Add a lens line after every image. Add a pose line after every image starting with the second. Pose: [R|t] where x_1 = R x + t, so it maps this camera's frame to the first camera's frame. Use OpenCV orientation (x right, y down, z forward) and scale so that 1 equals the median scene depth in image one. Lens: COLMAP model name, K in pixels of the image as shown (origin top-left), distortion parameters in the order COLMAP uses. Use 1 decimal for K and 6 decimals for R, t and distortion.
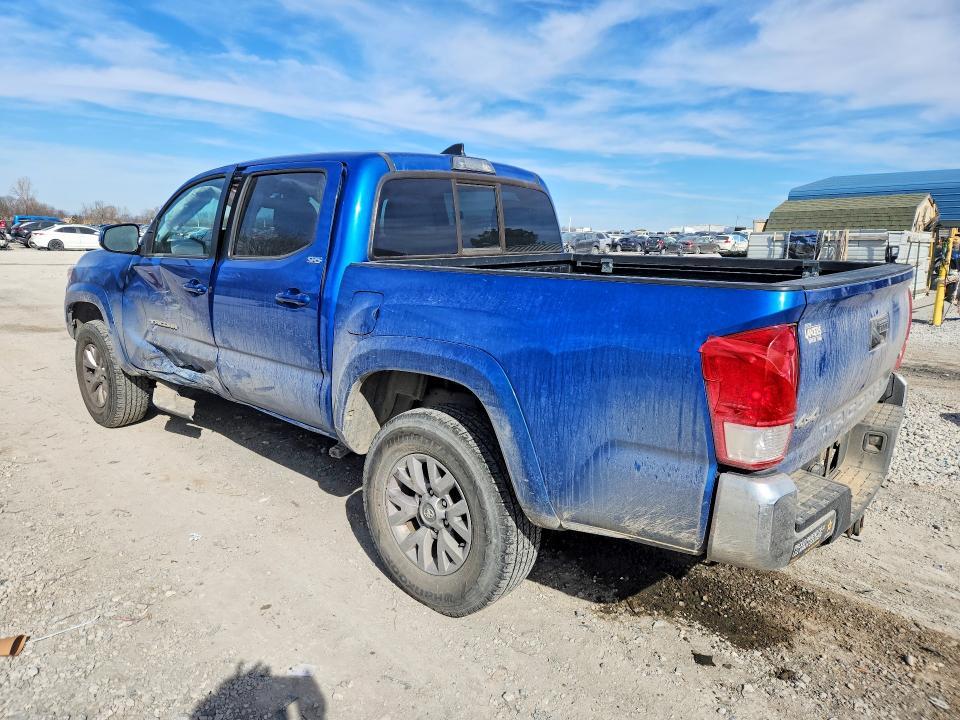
lens RADIAL K [[713.8, 0, 480.0], [0, 713.8, 360.0], [0, 0, 1]] dist [0.005033, 0.002962]
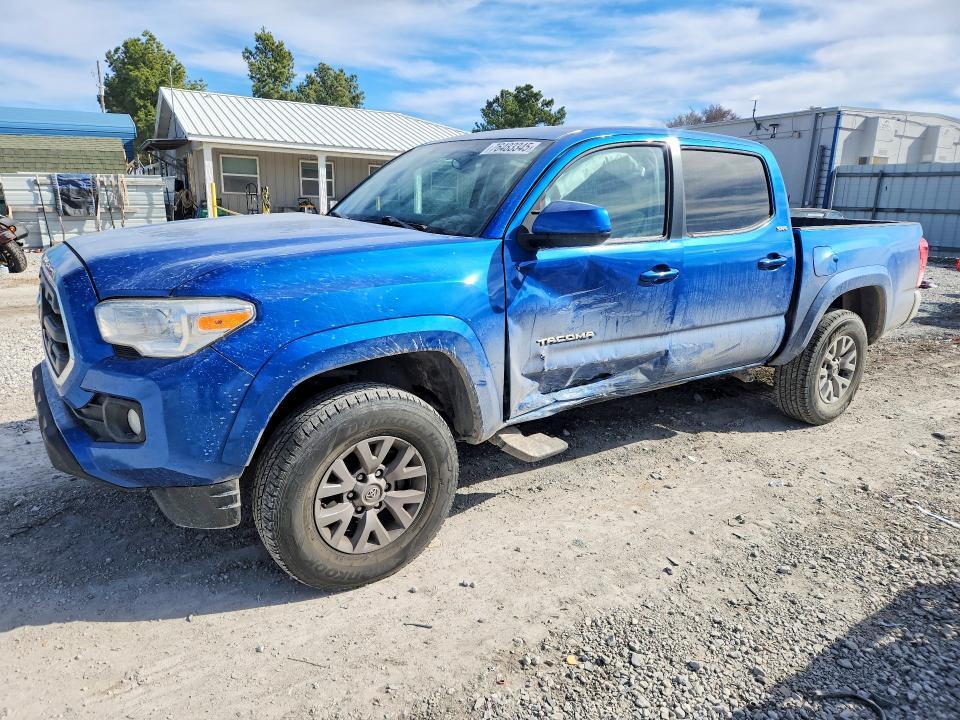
lens RADIAL K [[713.8, 0, 480.0], [0, 713.8, 360.0], [0, 0, 1]] dist [0.005033, 0.002962]
pose [[0.114277, -0.237382, 0.964671, -0.477586], [0.137085, 0.965511, 0.221349, -0.085385], [-0.983945, 0.106947, 0.142877, 0.394889]]
